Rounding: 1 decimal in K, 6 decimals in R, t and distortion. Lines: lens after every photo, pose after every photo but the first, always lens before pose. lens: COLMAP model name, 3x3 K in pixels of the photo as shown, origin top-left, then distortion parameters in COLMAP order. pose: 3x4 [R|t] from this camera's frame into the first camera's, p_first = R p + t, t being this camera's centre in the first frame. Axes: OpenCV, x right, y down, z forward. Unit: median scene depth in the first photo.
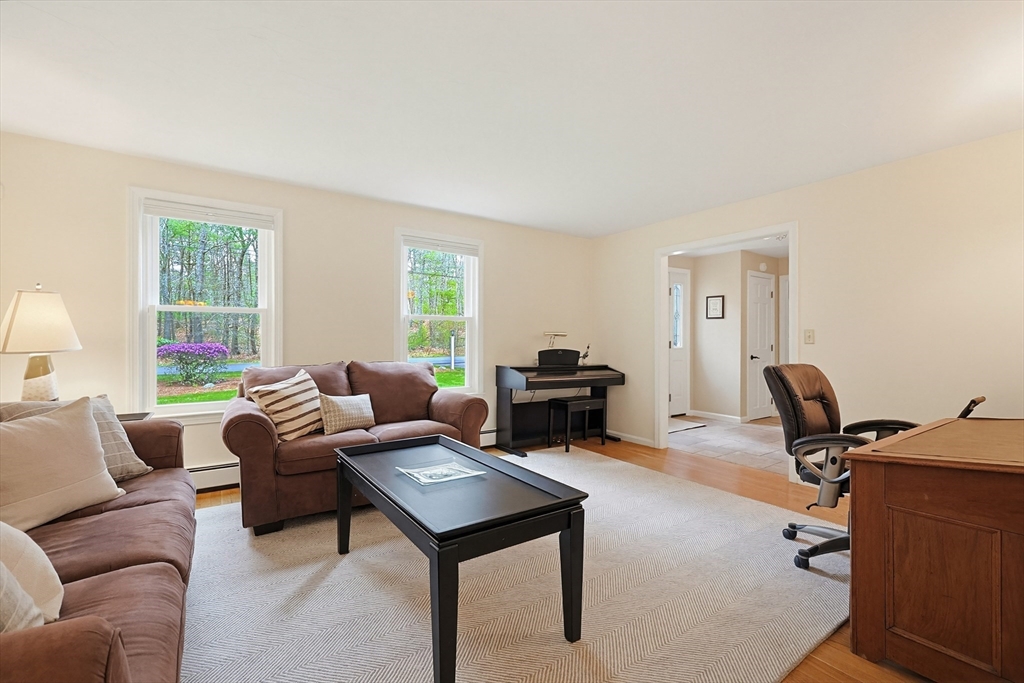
lens RADIAL K [[441.3, 0, 509.2], [0, 441.3, 343.5], [0, 0, 1]] dist [0.002237, -0.002330]
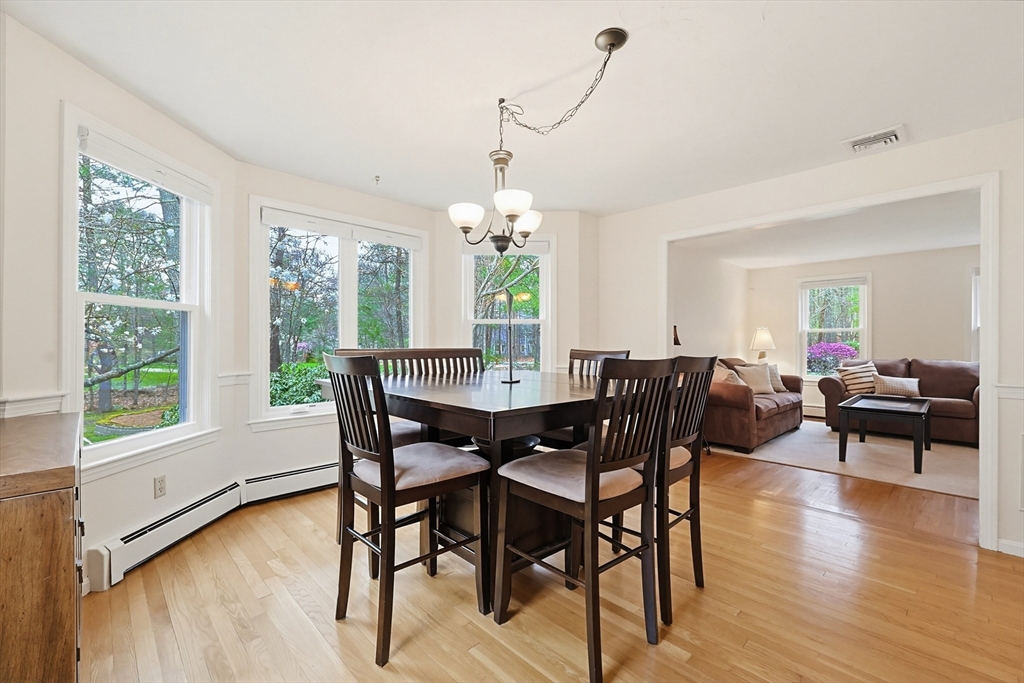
lens RADIAL K [[441.3, 0, 514.5], [0, 441.3, 342.1], [0, 0, 1]] dist [0.002237, -0.002330]
pose [[0.169994, -0.003380, -0.985439, 1.156974], [-0.001381, 0.999992, -0.003668, -0.014322], [0.985444, 0.001984, 0.169988, -0.840033]]
